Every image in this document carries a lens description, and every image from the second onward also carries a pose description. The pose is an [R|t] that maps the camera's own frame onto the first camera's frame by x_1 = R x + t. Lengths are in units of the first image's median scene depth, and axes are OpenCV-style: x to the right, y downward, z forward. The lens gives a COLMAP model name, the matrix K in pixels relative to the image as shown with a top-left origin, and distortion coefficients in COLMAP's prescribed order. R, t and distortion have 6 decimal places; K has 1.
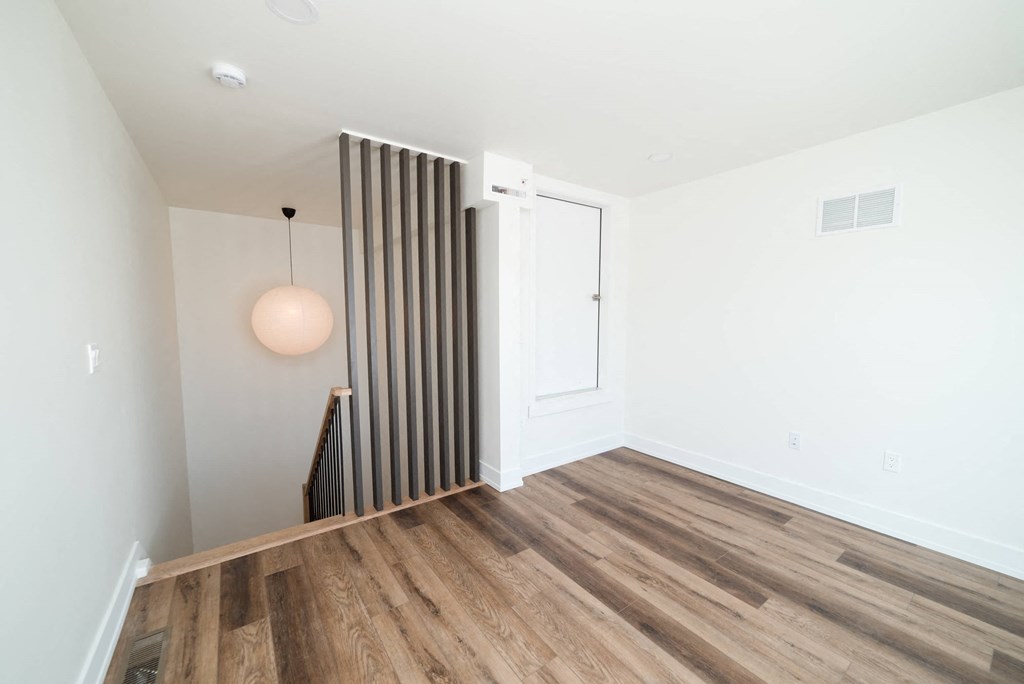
lens RADIAL K [[392.8, 0, 514.0], [0, 392.8, 345.4], [0, 0, 1]] dist [-0.001700, 0.001627]
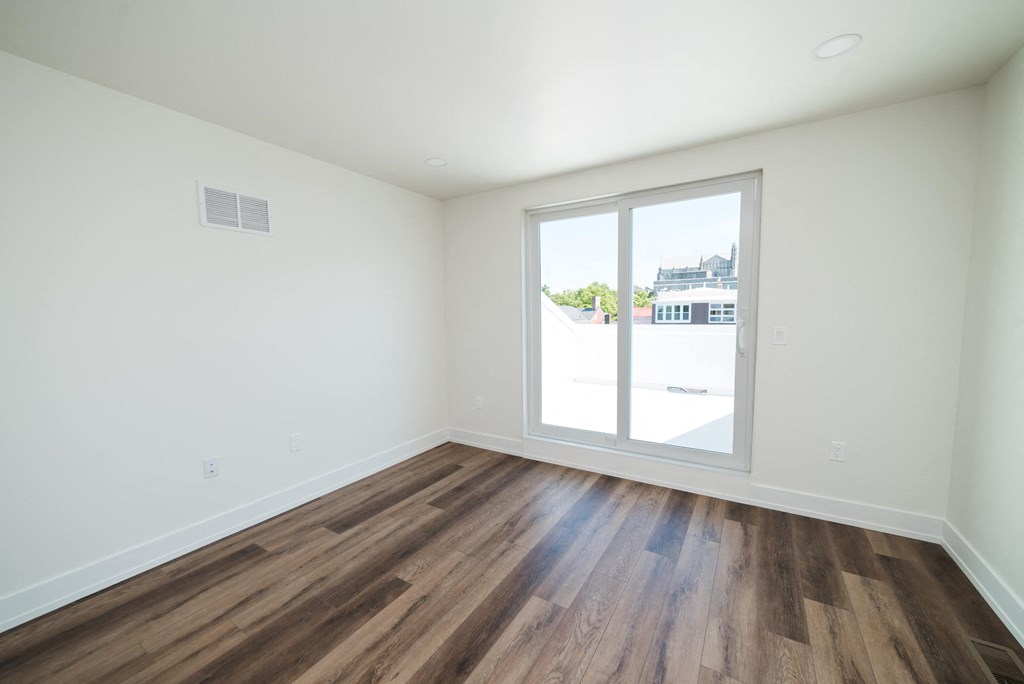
lens RADIAL K [[392.8, 0, 515.0], [0, 392.8, 341.0], [0, 0, 1]] dist [-0.001700, 0.001627]
pose [[-0.382726, -0.058110, 0.922032, -0.345953], [0.085156, 0.991552, 0.097839, -0.059966], [-0.919929, 0.115962, -0.374545, 0.829311]]
